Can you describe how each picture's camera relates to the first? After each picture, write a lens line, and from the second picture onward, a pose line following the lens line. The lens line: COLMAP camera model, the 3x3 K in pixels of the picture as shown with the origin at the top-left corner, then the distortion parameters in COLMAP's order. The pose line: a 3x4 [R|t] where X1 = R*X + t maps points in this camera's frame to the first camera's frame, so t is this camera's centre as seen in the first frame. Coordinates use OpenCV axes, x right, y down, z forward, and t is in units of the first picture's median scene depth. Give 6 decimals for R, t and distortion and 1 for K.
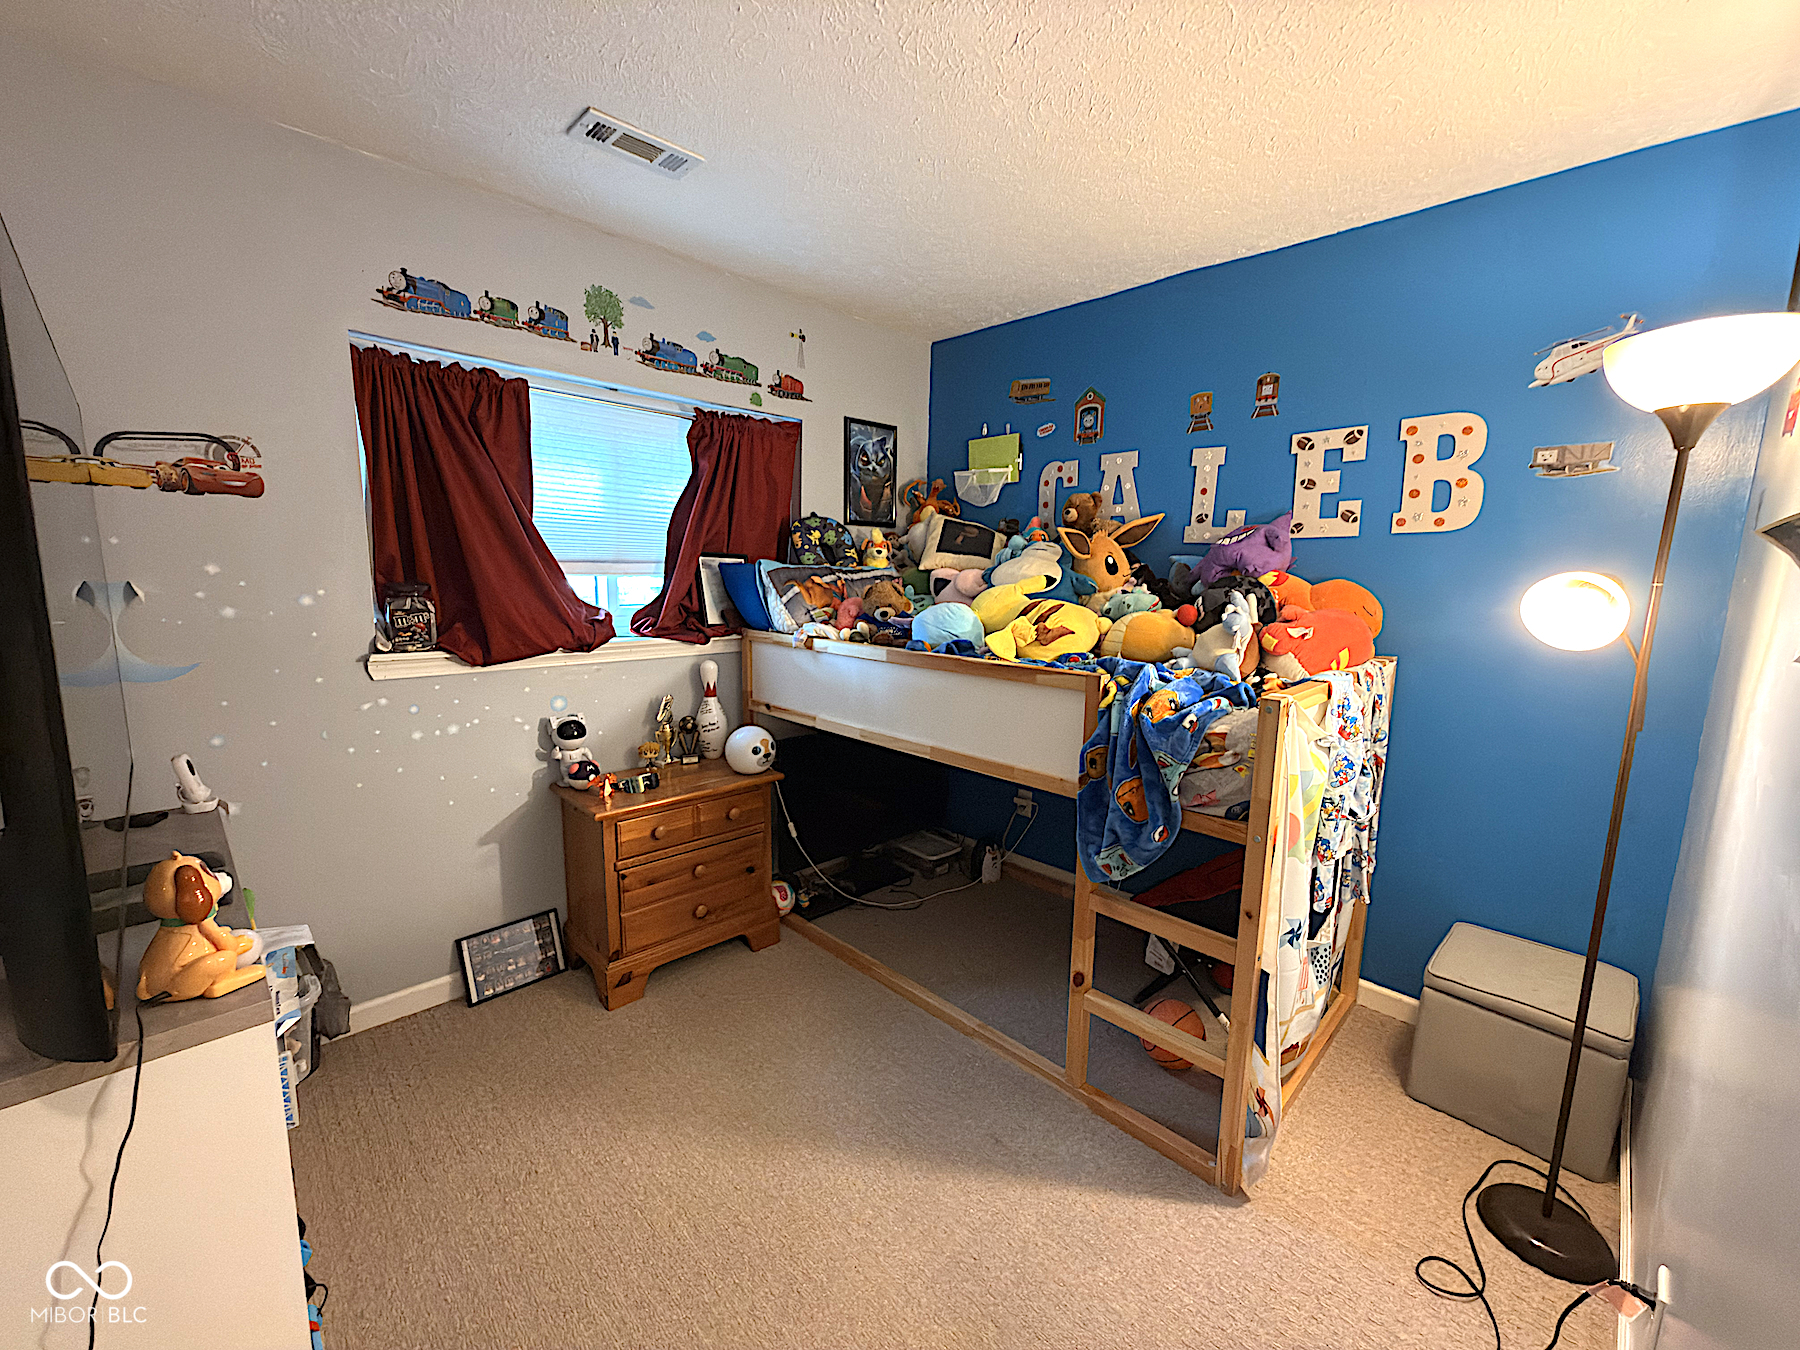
lens RADIAL K [[721.9, 0, 906.5], [0, 721.9, 675.5], [0, 0, 1]] dist [0.004176, 0.000314]
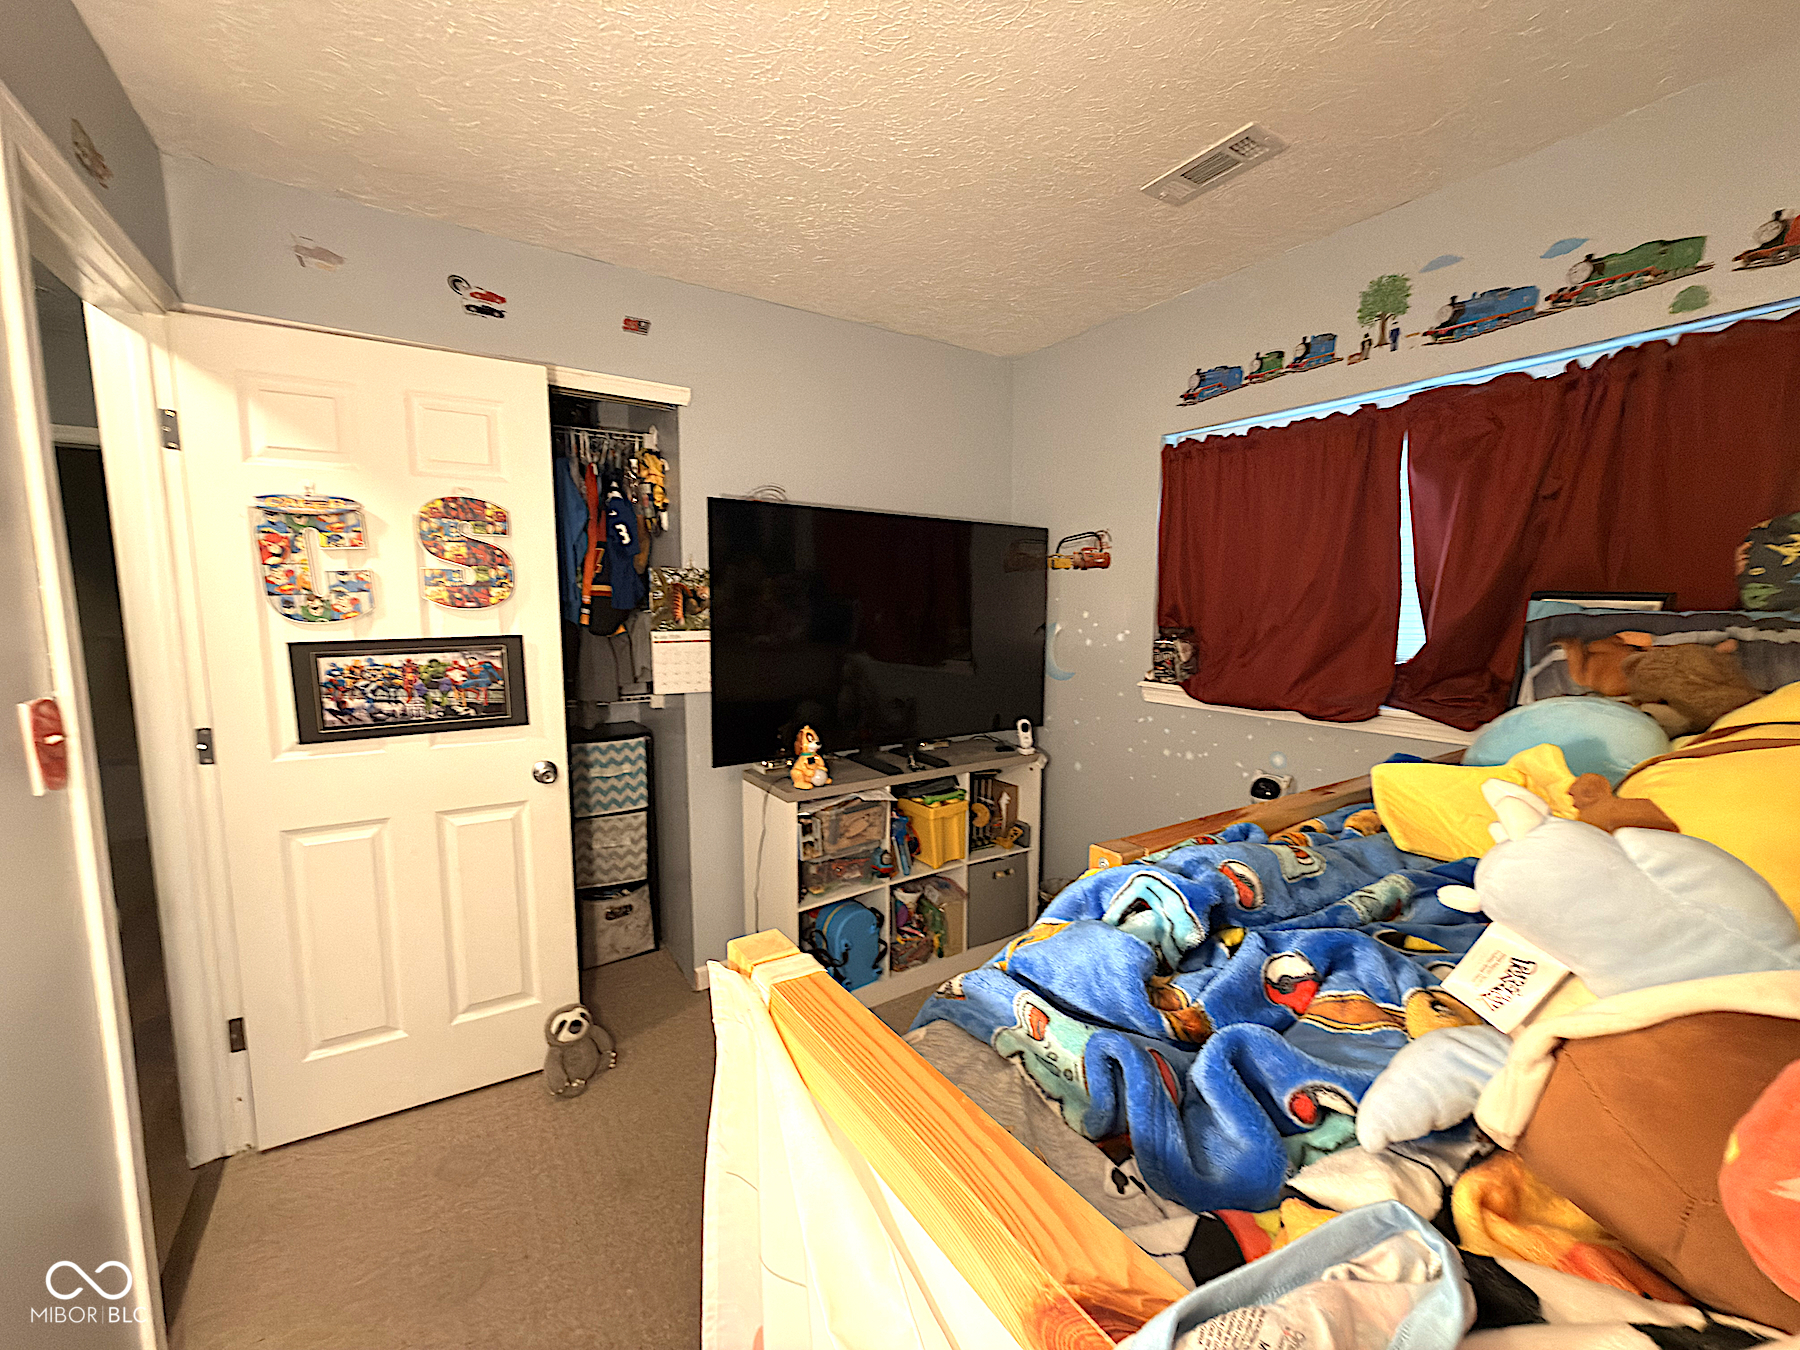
lens RADIAL K [[721.9, 0, 906.2], [0, 721.9, 681.9], [0, 0, 1]] dist [0.004176, 0.000314]
pose [[-0.190223, 0.085126, -0.978043, 0.560796], [-0.158280, 0.980542, 0.116128, -0.101126], [0.968898, 0.176895, -0.173048, 0.744244]]
